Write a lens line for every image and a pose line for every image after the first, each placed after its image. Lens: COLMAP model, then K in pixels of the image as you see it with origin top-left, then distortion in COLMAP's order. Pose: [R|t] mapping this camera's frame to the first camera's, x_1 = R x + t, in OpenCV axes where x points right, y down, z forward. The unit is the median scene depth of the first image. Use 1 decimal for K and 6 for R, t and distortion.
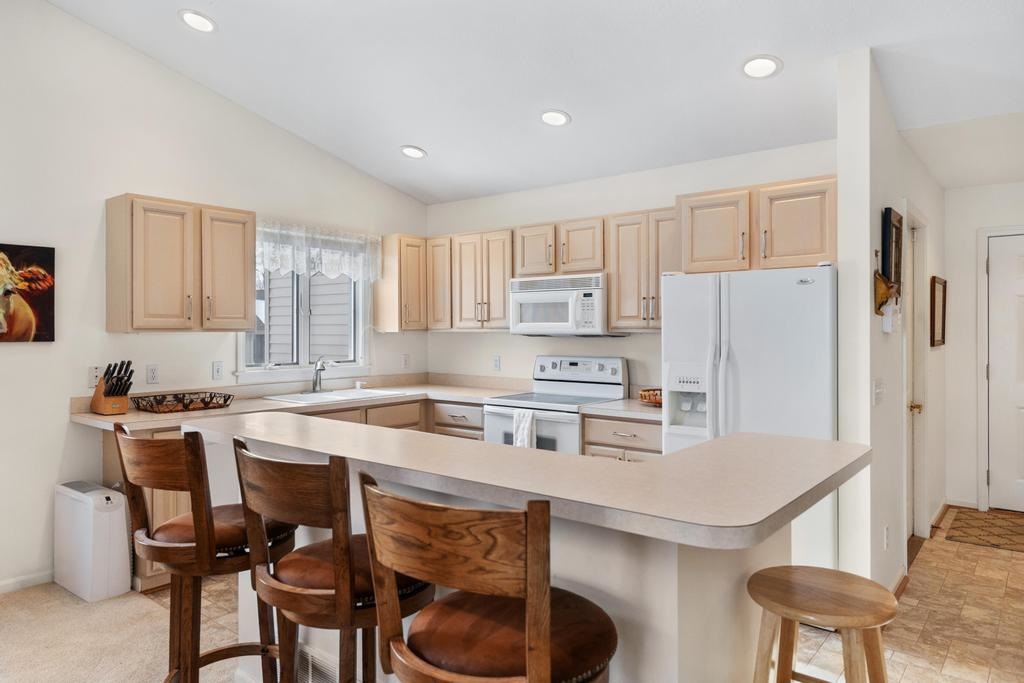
lens RADIAL K [[662.9, 0, 508.6], [0, 662.9, 331.9], [0, 0, 1]] dist [0.001796, 0.000930]
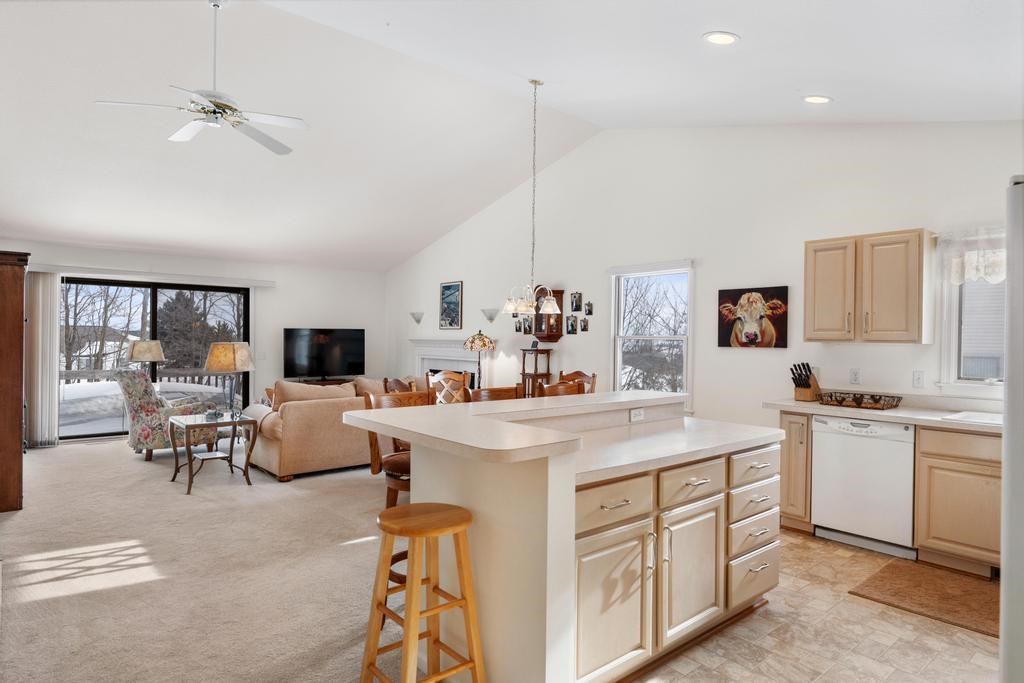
lens RADIAL K [[598.4, 0, 512.0], [0, 598.4, 341.5], [0, 0, 1]] dist [0.000319, -0.000245]
pose [[-0.182249, 0.003974, -0.983244, 0.682370], [-0.015159, 0.999862, 0.006851, -0.000293], [0.983136, 0.016153, -0.182163, 0.561442]]
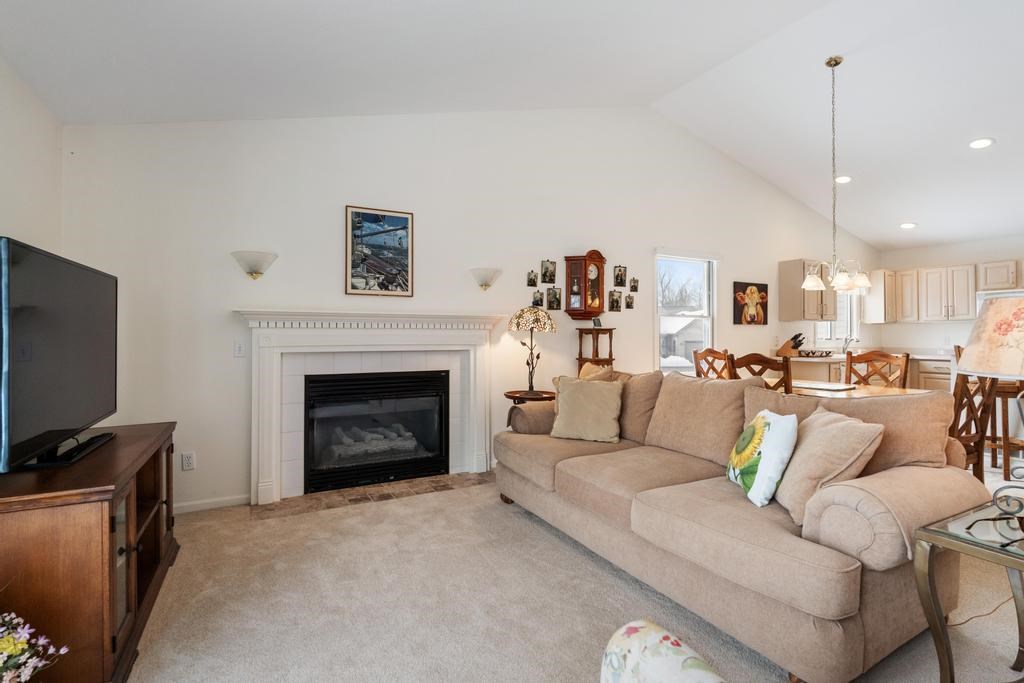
lens RADIAL K [[481.0, 0, 514.7], [0, 481.0, 329.9], [0, 0, 1]] dist [-0.003999, -0.000480]
pose [[0.920891, -0.001260, -0.389818, -0.745475], [-0.004064, 0.999909, -0.012833, 0.050647], [0.389799, 0.013402, 0.920802, -0.778353]]
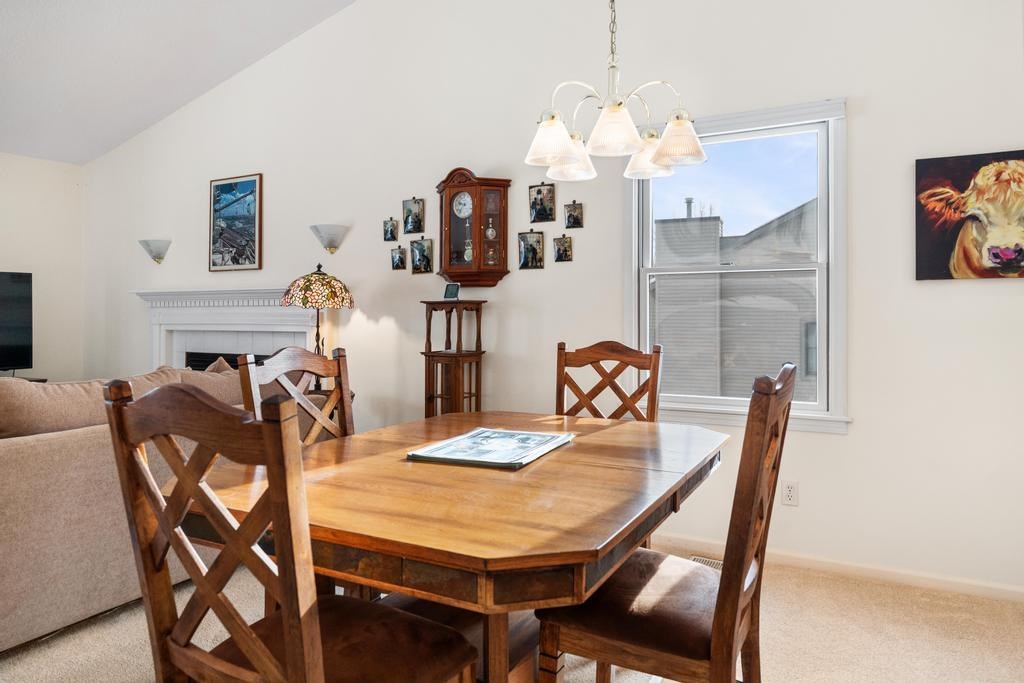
lens RADIAL K [[671.9, 0, 509.3], [0, 671.9, 311.3], [0, 0, 1]] dist [-0.001432, 0.002019]
pose [[0.184319, -0.005737, -0.982850, -0.090985], [-0.003431, 0.999973, -0.006481, 0.051973], [0.982861, 0.004567, 0.184294, 0.223798]]
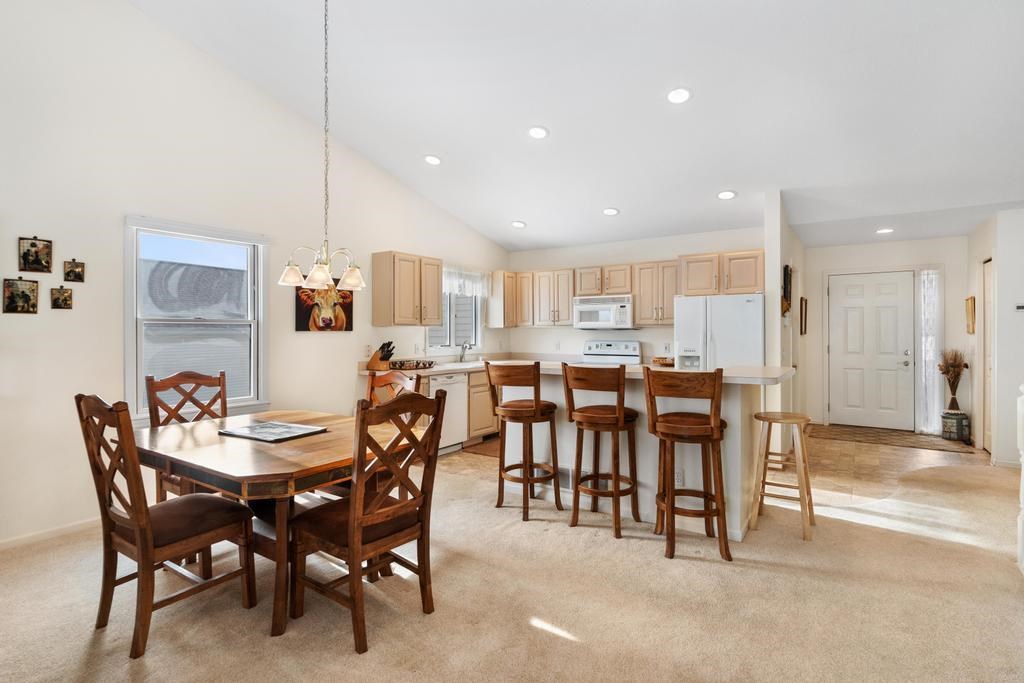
lens RADIAL K [[505.0, 0, 512.5], [0, 505.0, 331.7], [0, 0, 1]] dist [-0.001550, -0.000477]
pose [[0.996671, -0.000617, 0.081532, -0.315352], [0.000868, 0.999995, -0.003044, 0.018648], [-0.081529, 0.003104, 0.996666, -0.383509]]
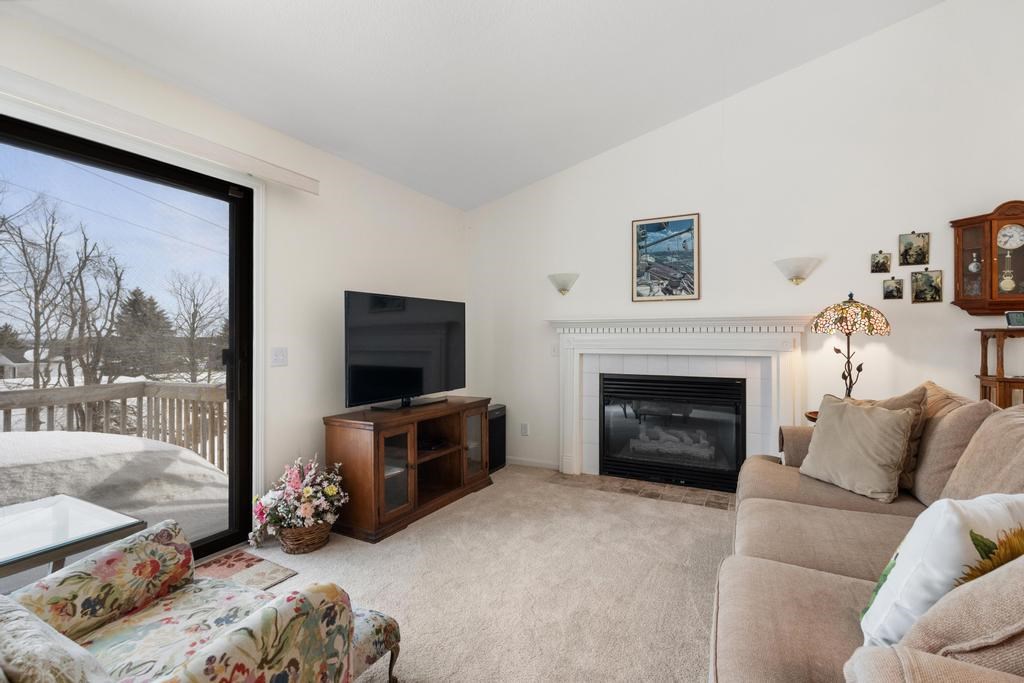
lens RADIAL K [[456.9, 0, 510.5], [0, 456.9, 332.6], [0, 0, 1]] dist [-0.004051, 0.000240]
pose [[0.208477, -0.011653, -0.977958, -0.526649], [-0.005233, 0.999901, -0.013030, 0.050308], [0.978013, 0.007834, 0.208396, -0.516422]]
